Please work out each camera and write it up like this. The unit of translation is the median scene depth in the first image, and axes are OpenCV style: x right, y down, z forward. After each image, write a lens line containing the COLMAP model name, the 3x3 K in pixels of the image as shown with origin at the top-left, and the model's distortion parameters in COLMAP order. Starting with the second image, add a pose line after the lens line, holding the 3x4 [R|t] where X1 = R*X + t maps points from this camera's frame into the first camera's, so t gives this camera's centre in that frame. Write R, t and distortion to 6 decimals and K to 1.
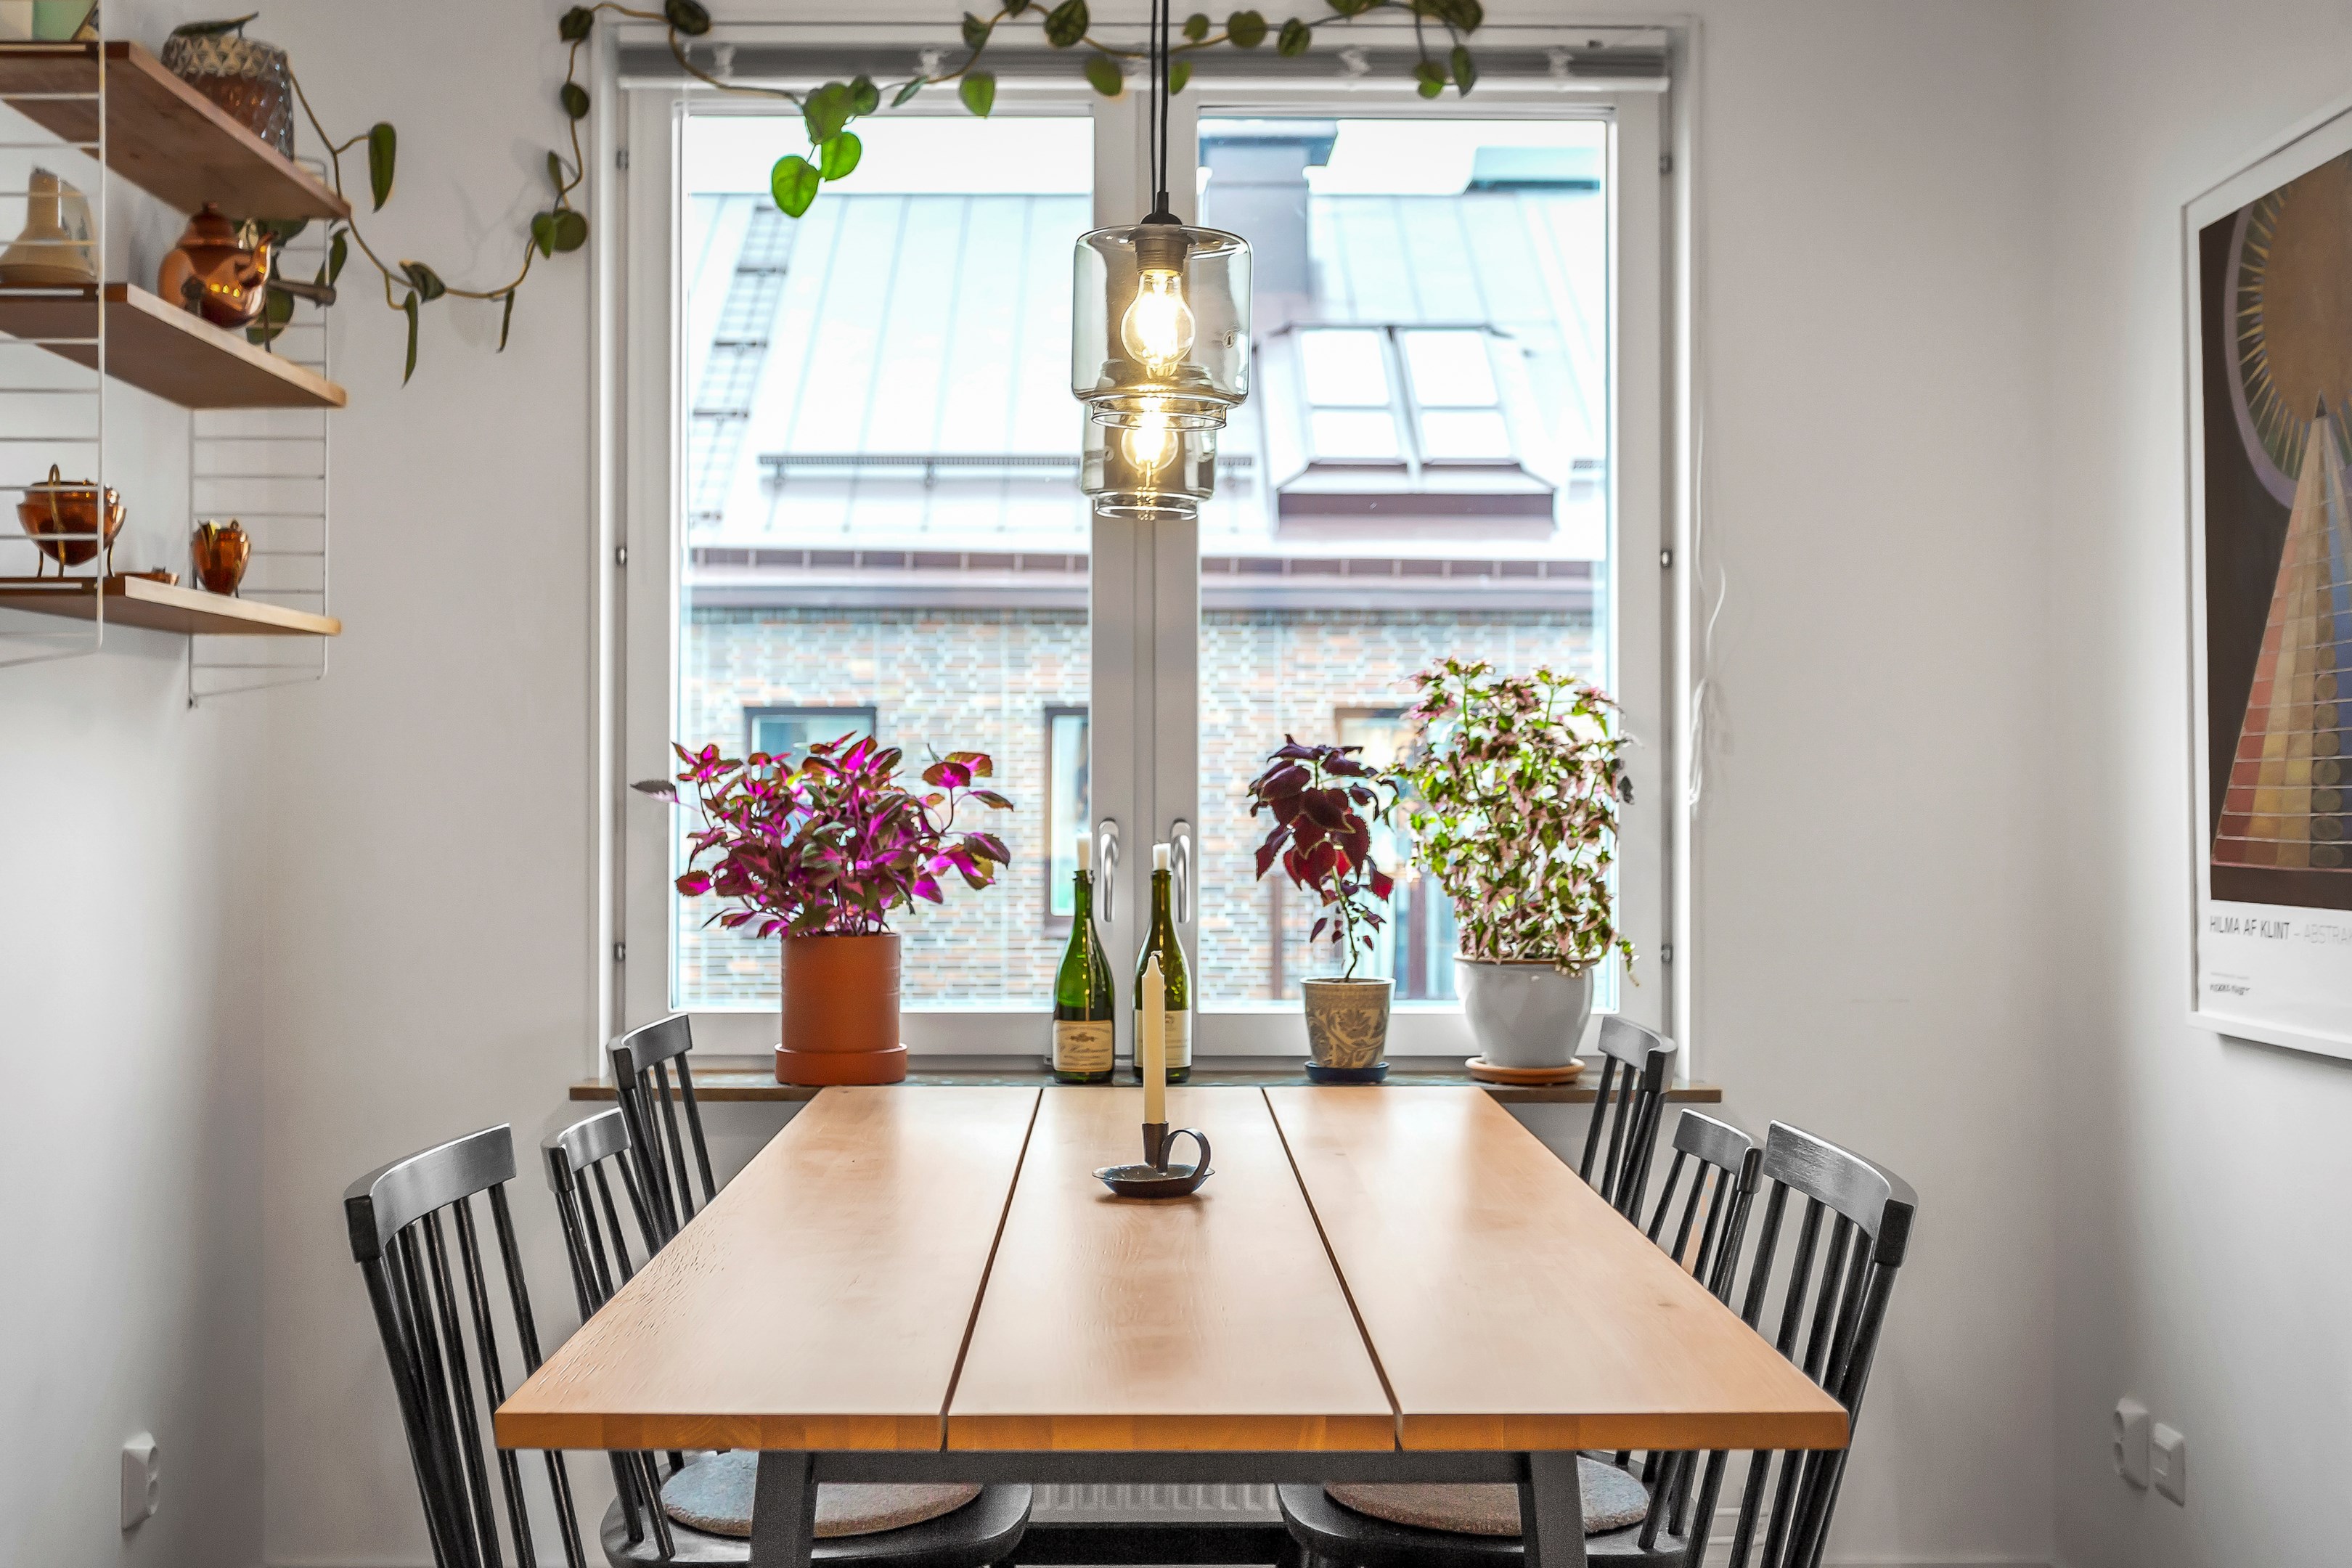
lens RADIAL K [[2749.3, 0, 1176.0], [0, 2749.3, 784.0], [0, 0, 1]] dist [0.006983, 0.025119]
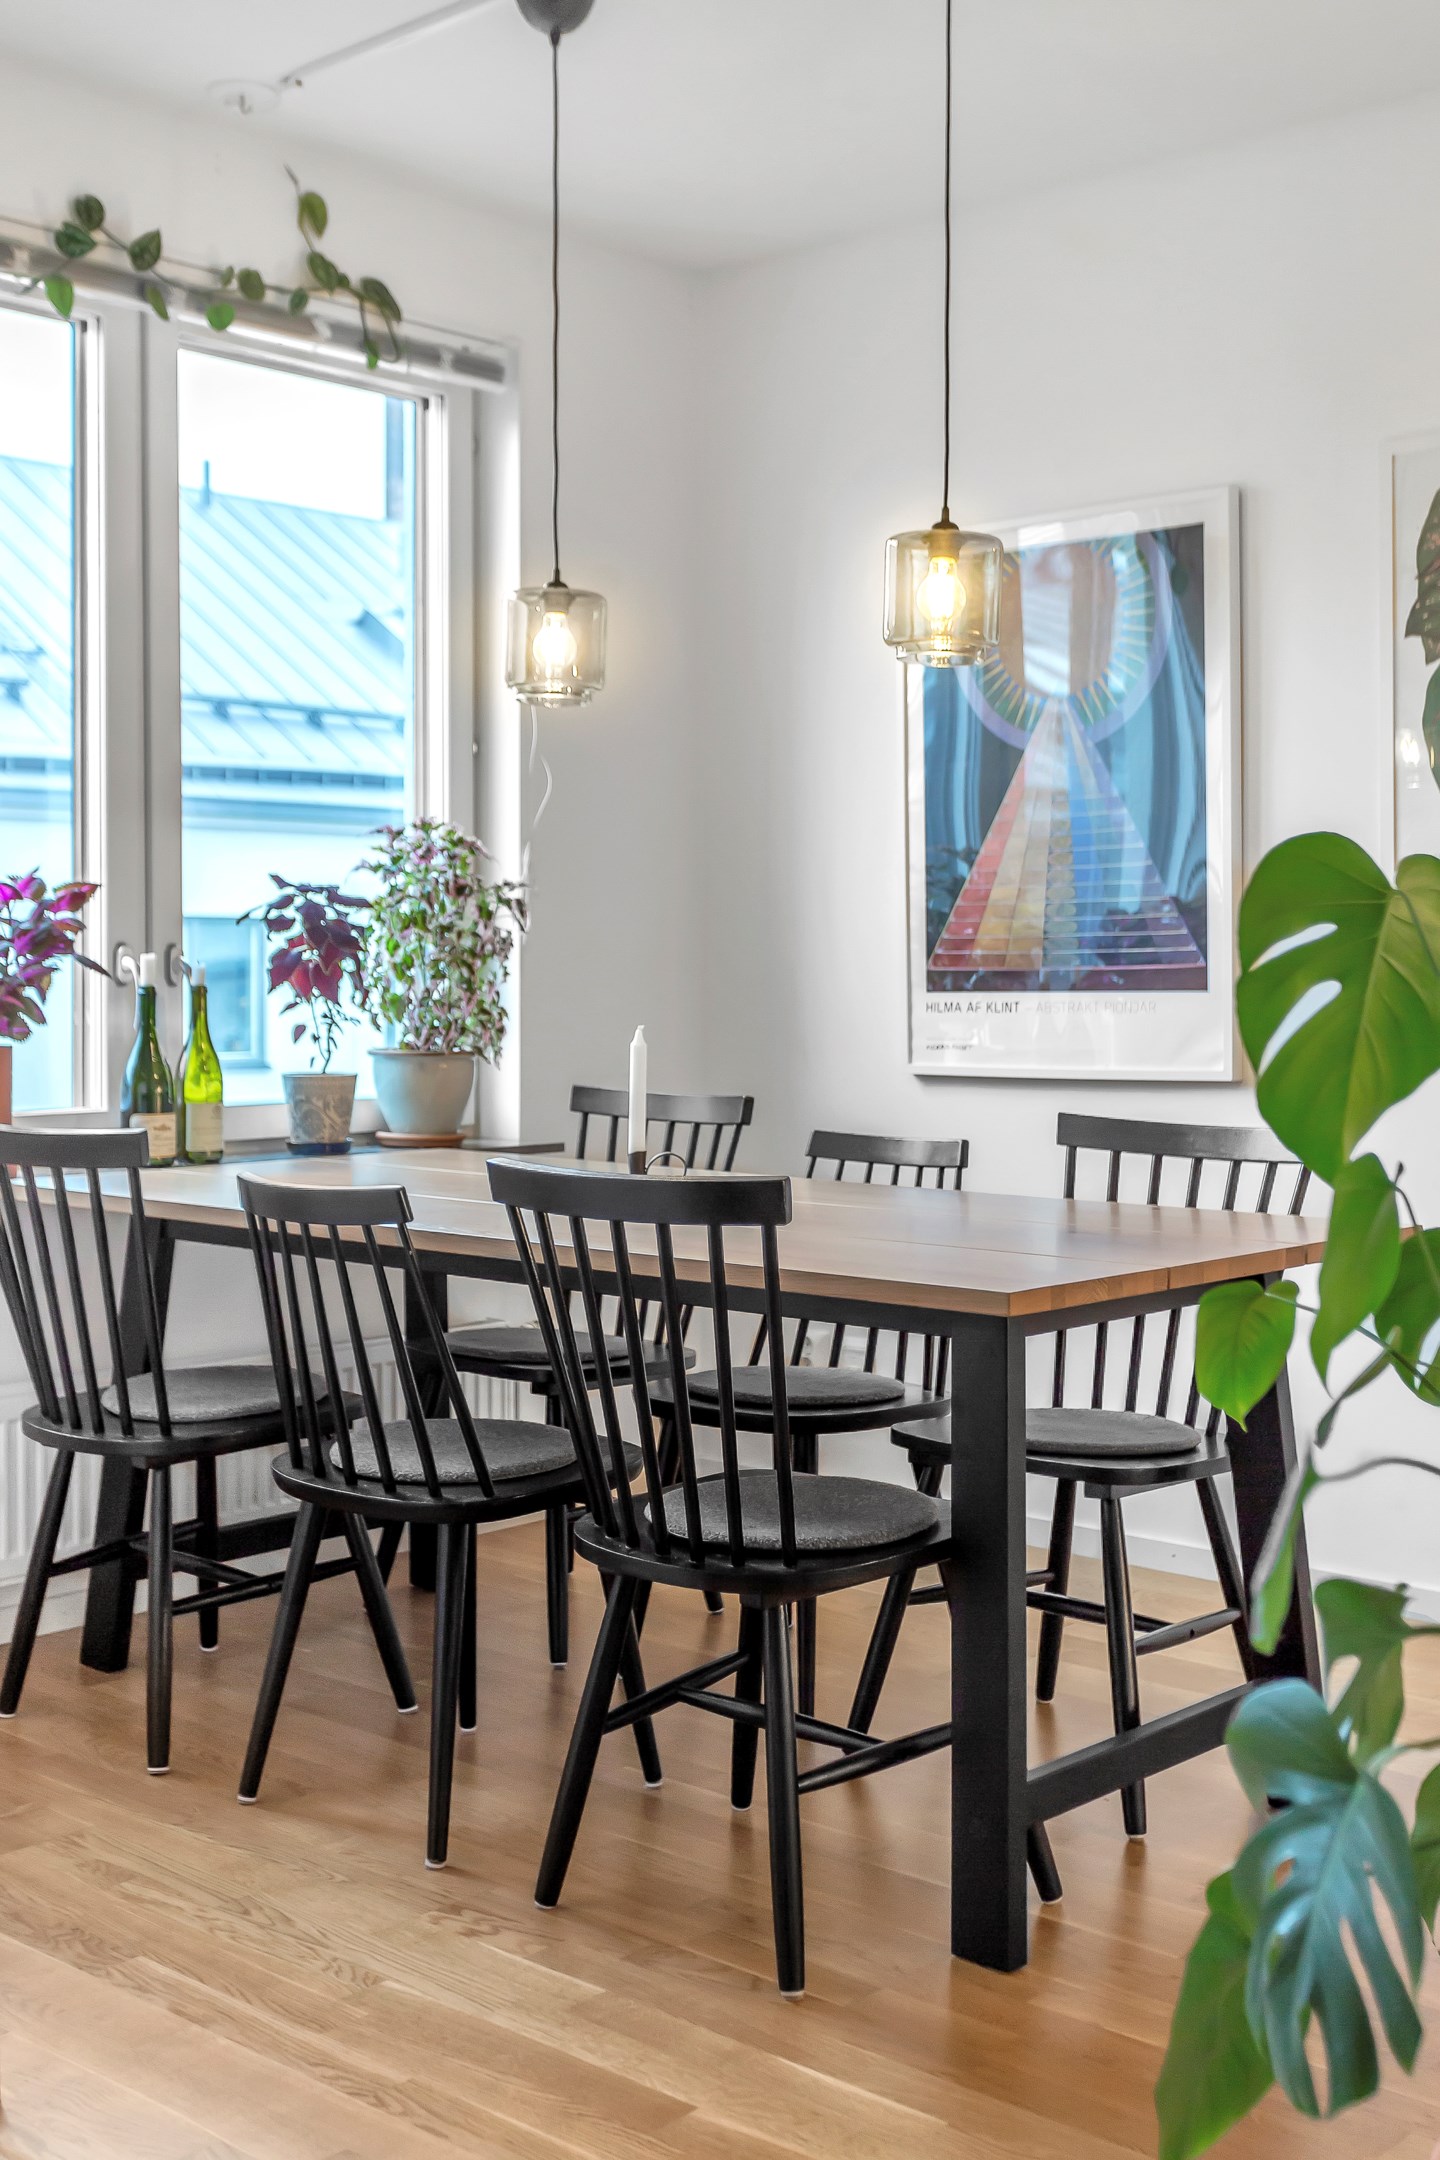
lens RADIAL K [[2524.9, 0, 718.5], [0, 2524.9, 1026.3], [0, 0, 1]] dist [0.006983, 0.025119]
pose [[0.674450, -0.018690, 0.738084, -0.663224], [-0.000016, 0.999679, 0.025329, 0.021664], [-0.738321, -0.017095, 0.674233, 0.099956]]
